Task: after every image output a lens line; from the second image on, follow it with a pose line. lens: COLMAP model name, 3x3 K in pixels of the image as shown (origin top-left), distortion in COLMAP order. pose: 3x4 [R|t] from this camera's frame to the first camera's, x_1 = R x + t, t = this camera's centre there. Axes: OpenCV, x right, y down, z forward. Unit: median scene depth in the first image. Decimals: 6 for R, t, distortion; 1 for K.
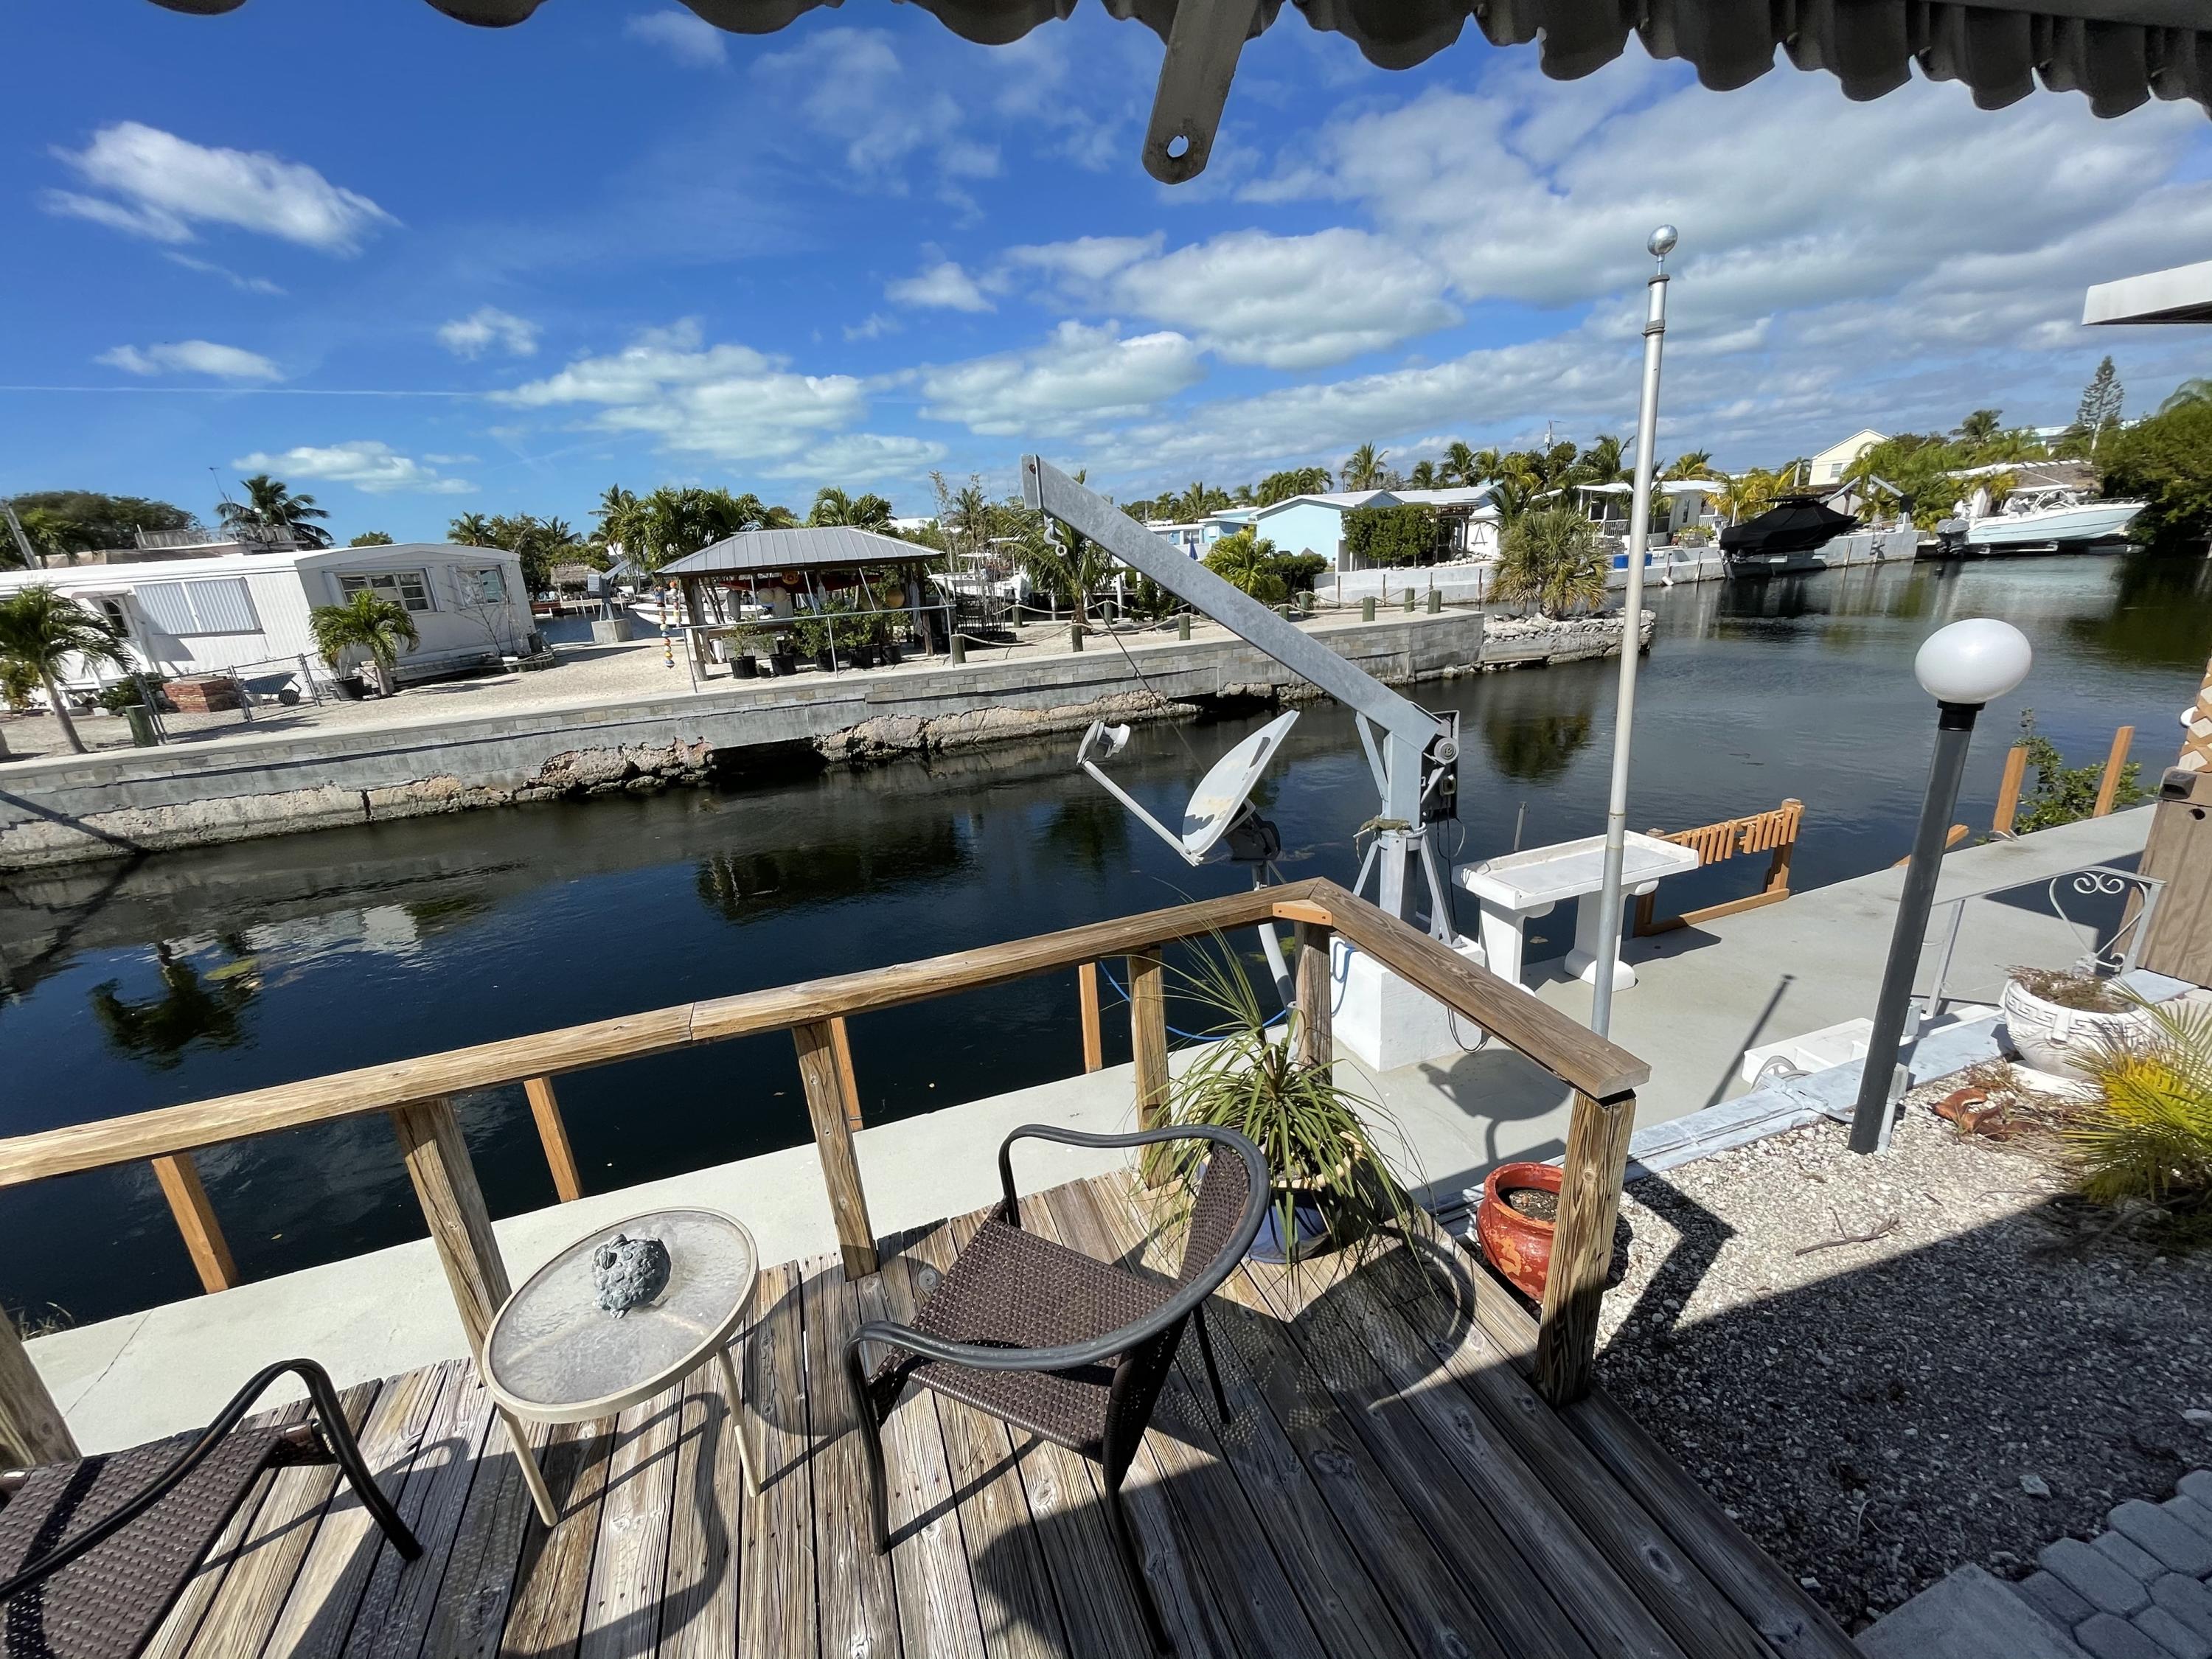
lens RADIAL K [[882.1, 0, 1099.6], [0, 882.1, 839.3], [0, 0, 1]] dist [-0.009033, 0.002915]
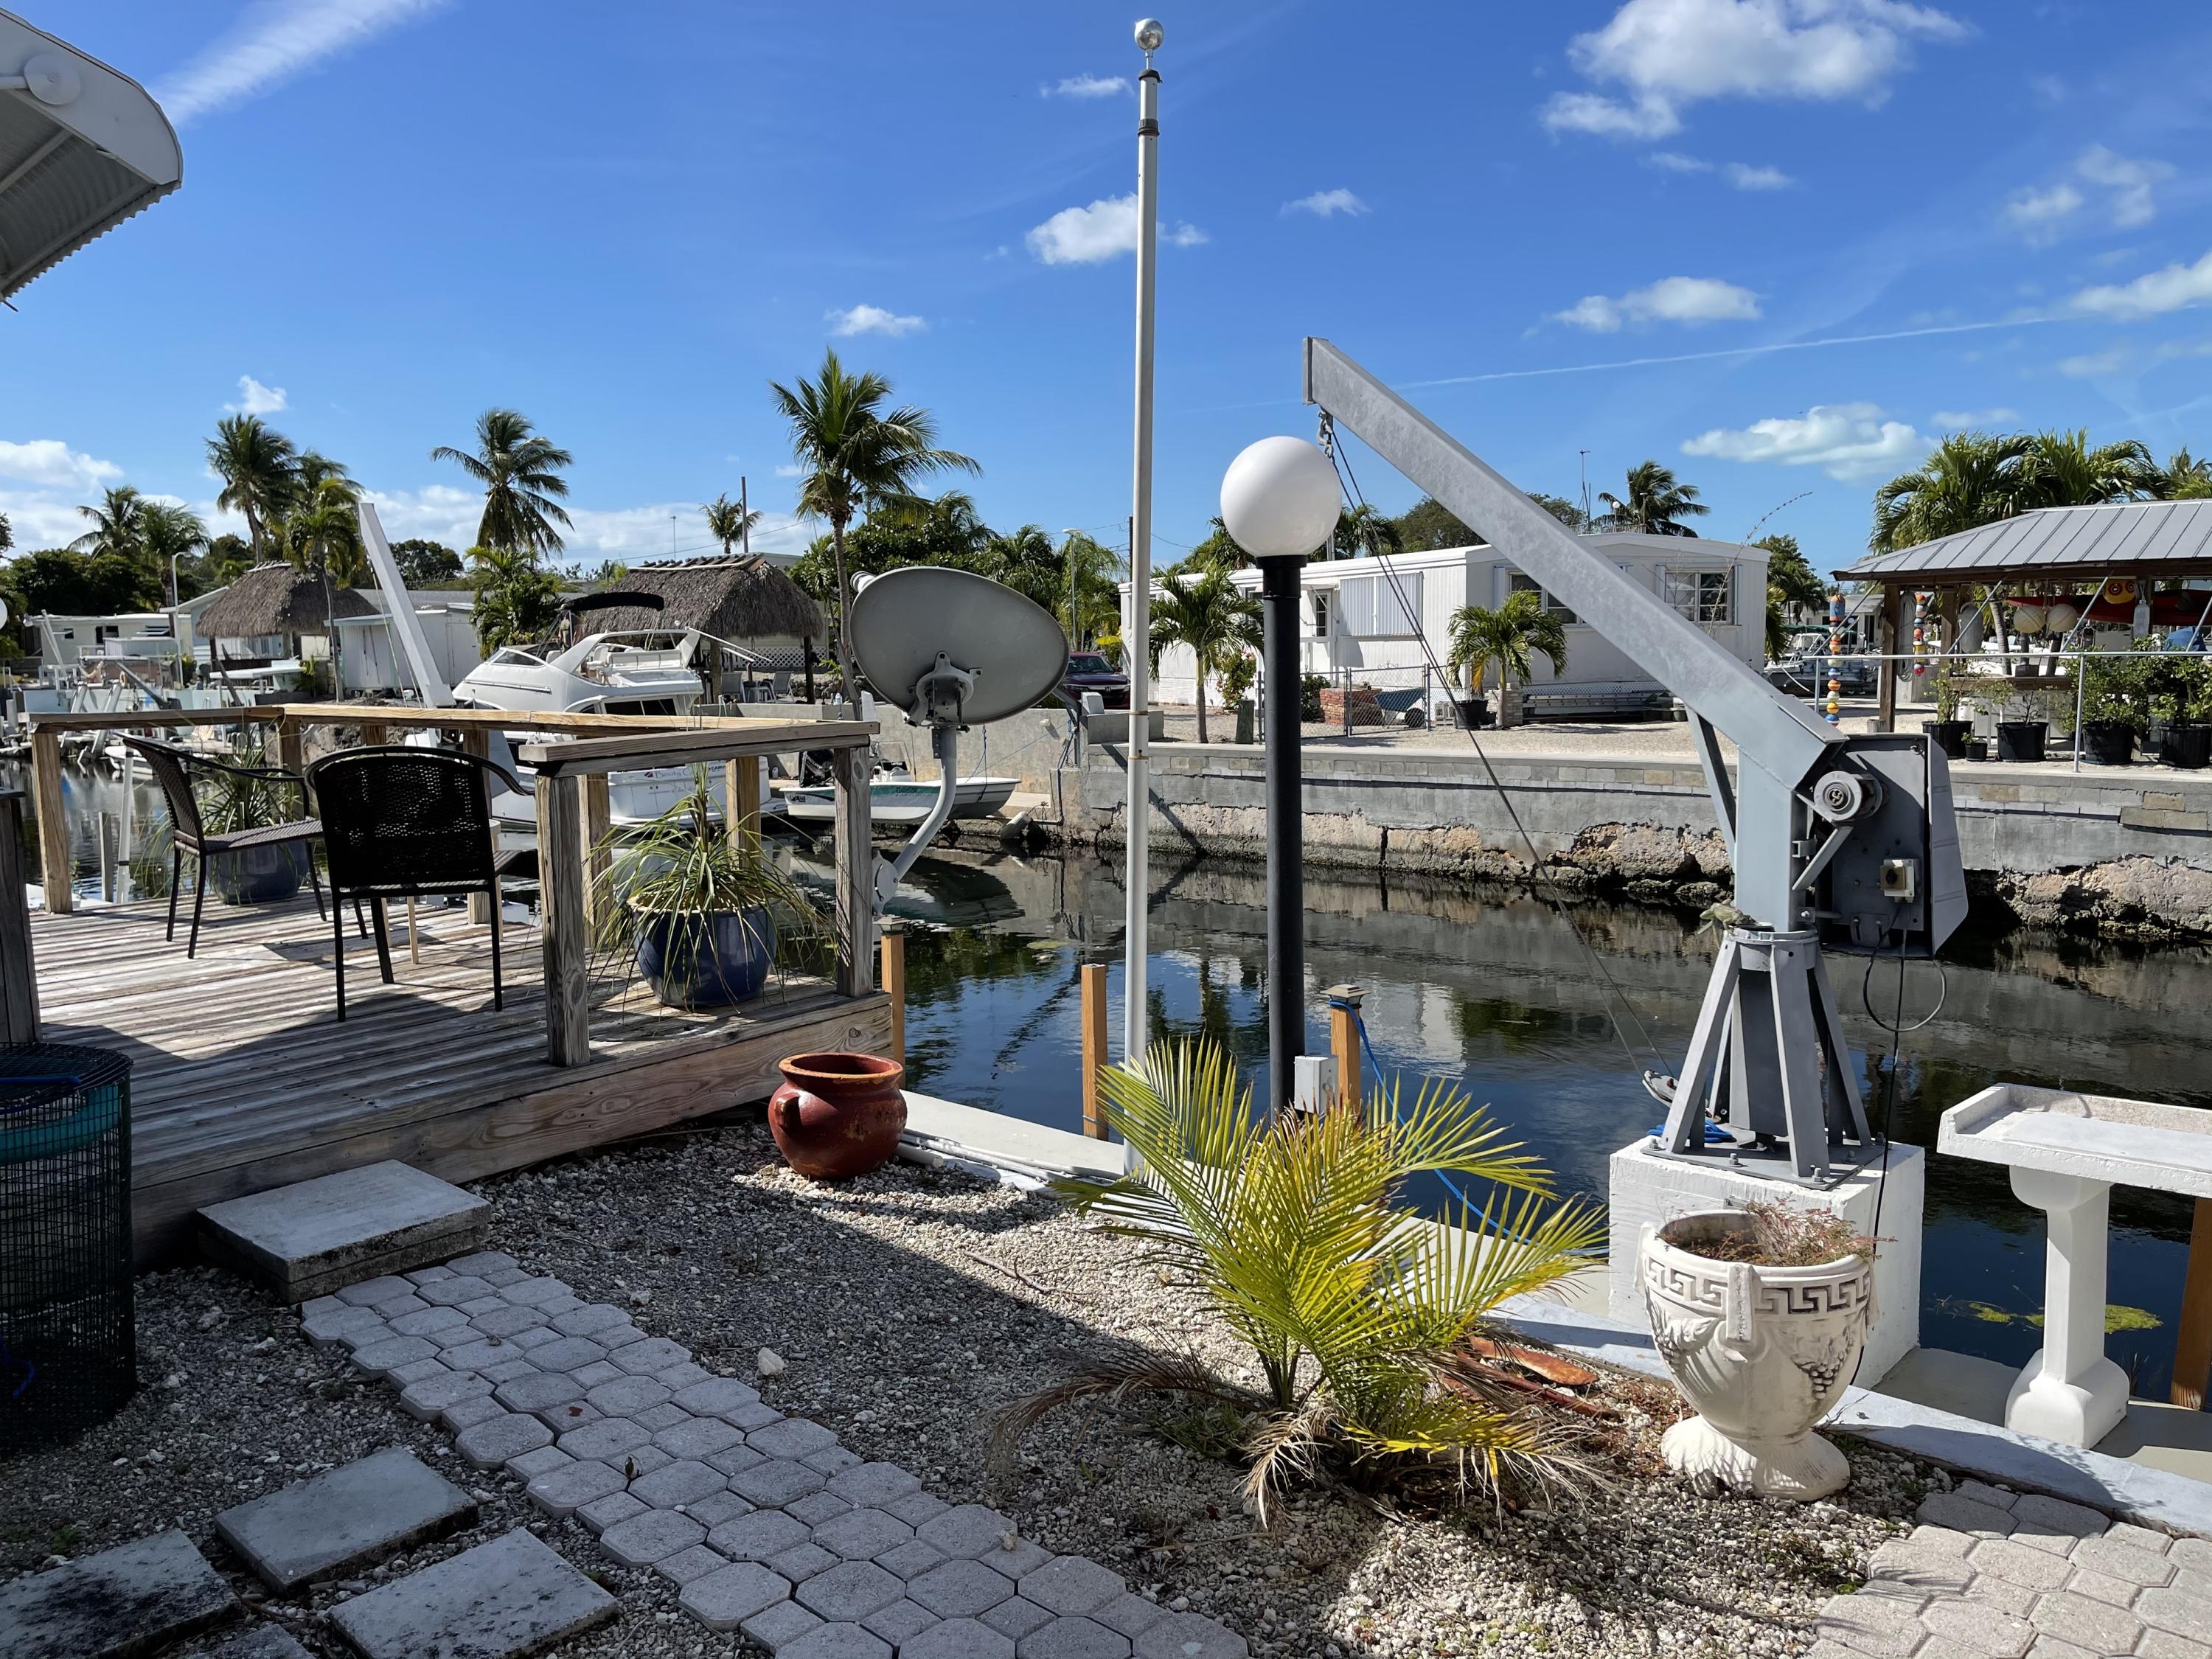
lens RADIAL K [[1650.2, 0, 1095.9], [0, 1650.2, 828.6], [0, 0, 1]] dist [0.070654, -0.086379]
pose [[0.476432, 0.148701, -0.866545, 0.288366], [-0.289284, 0.957229, 0.005213, 0.011277], [0.830257, 0.248194, 0.499072, 0.040576]]
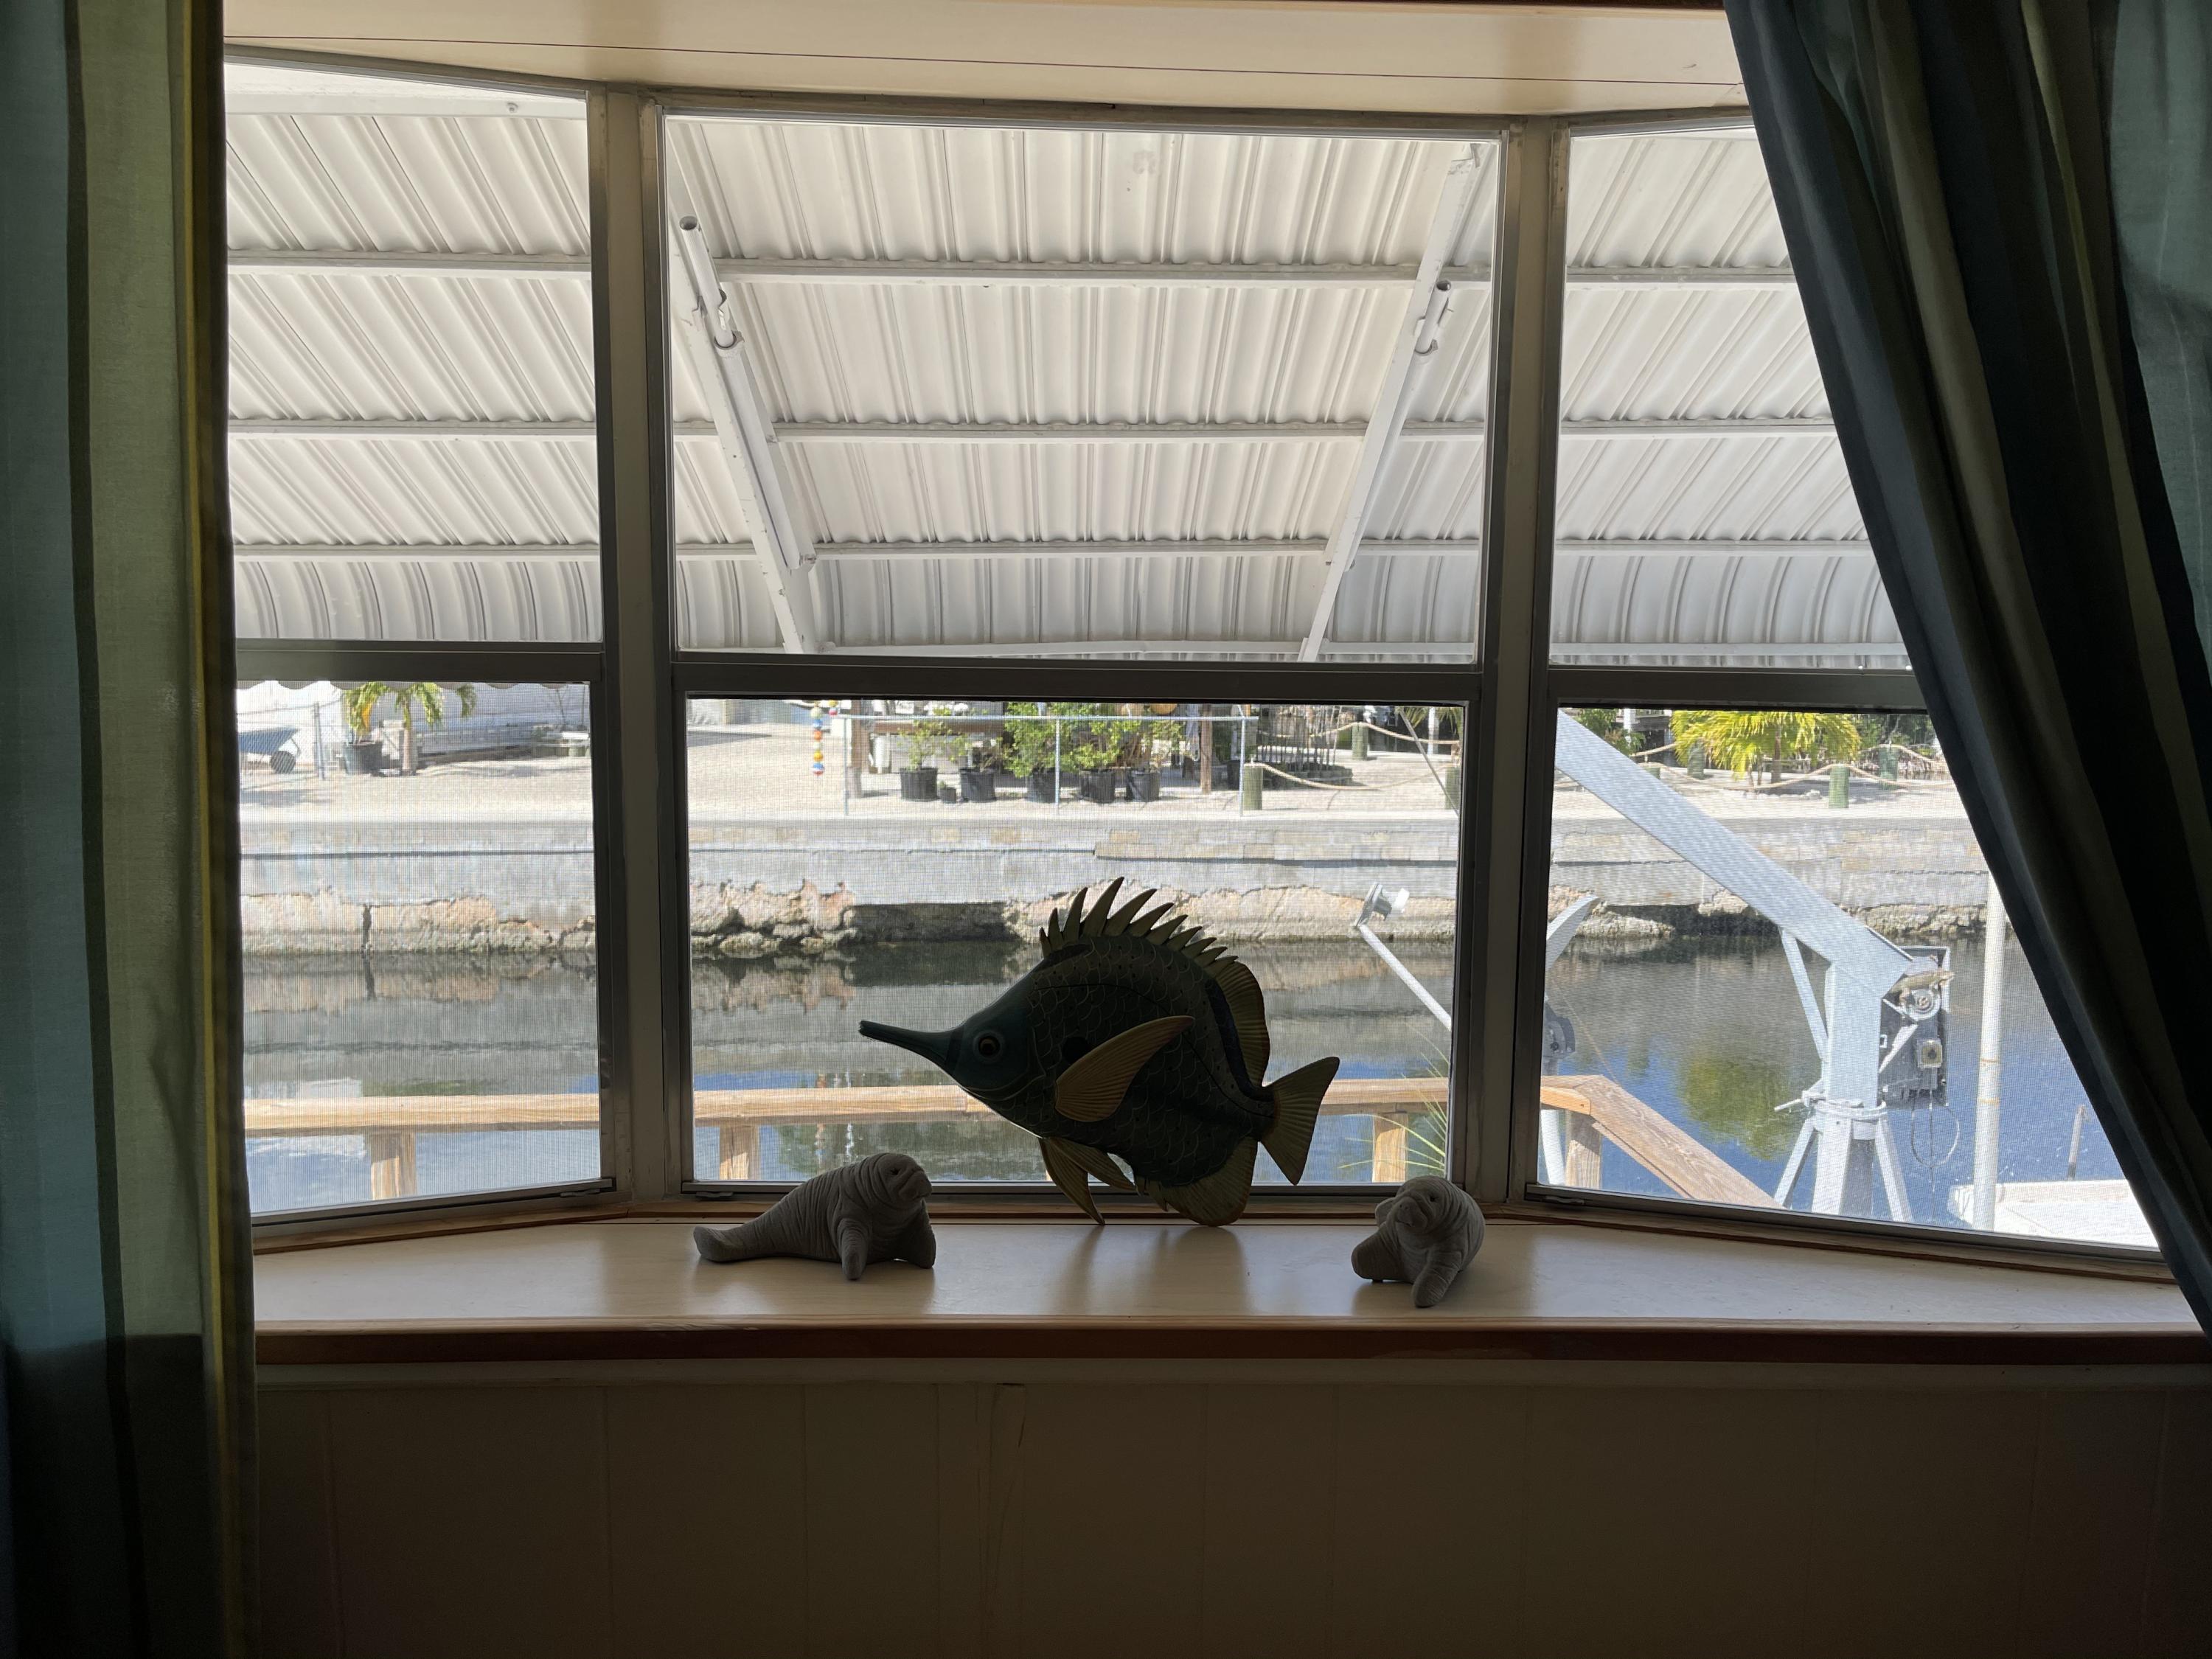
lens RADIAL K [[1650.2, 0, 1120.2], [0, 1650.2, 842.4], [0, 0, 1]] dist [0.070654, -0.086379]
pose [[0.967697, 0.101528, -0.230771, 0.020086], [-0.141330, 0.976442, -0.163055, 0.022697], [0.208779, 0.190403, 0.959249, -0.117744]]
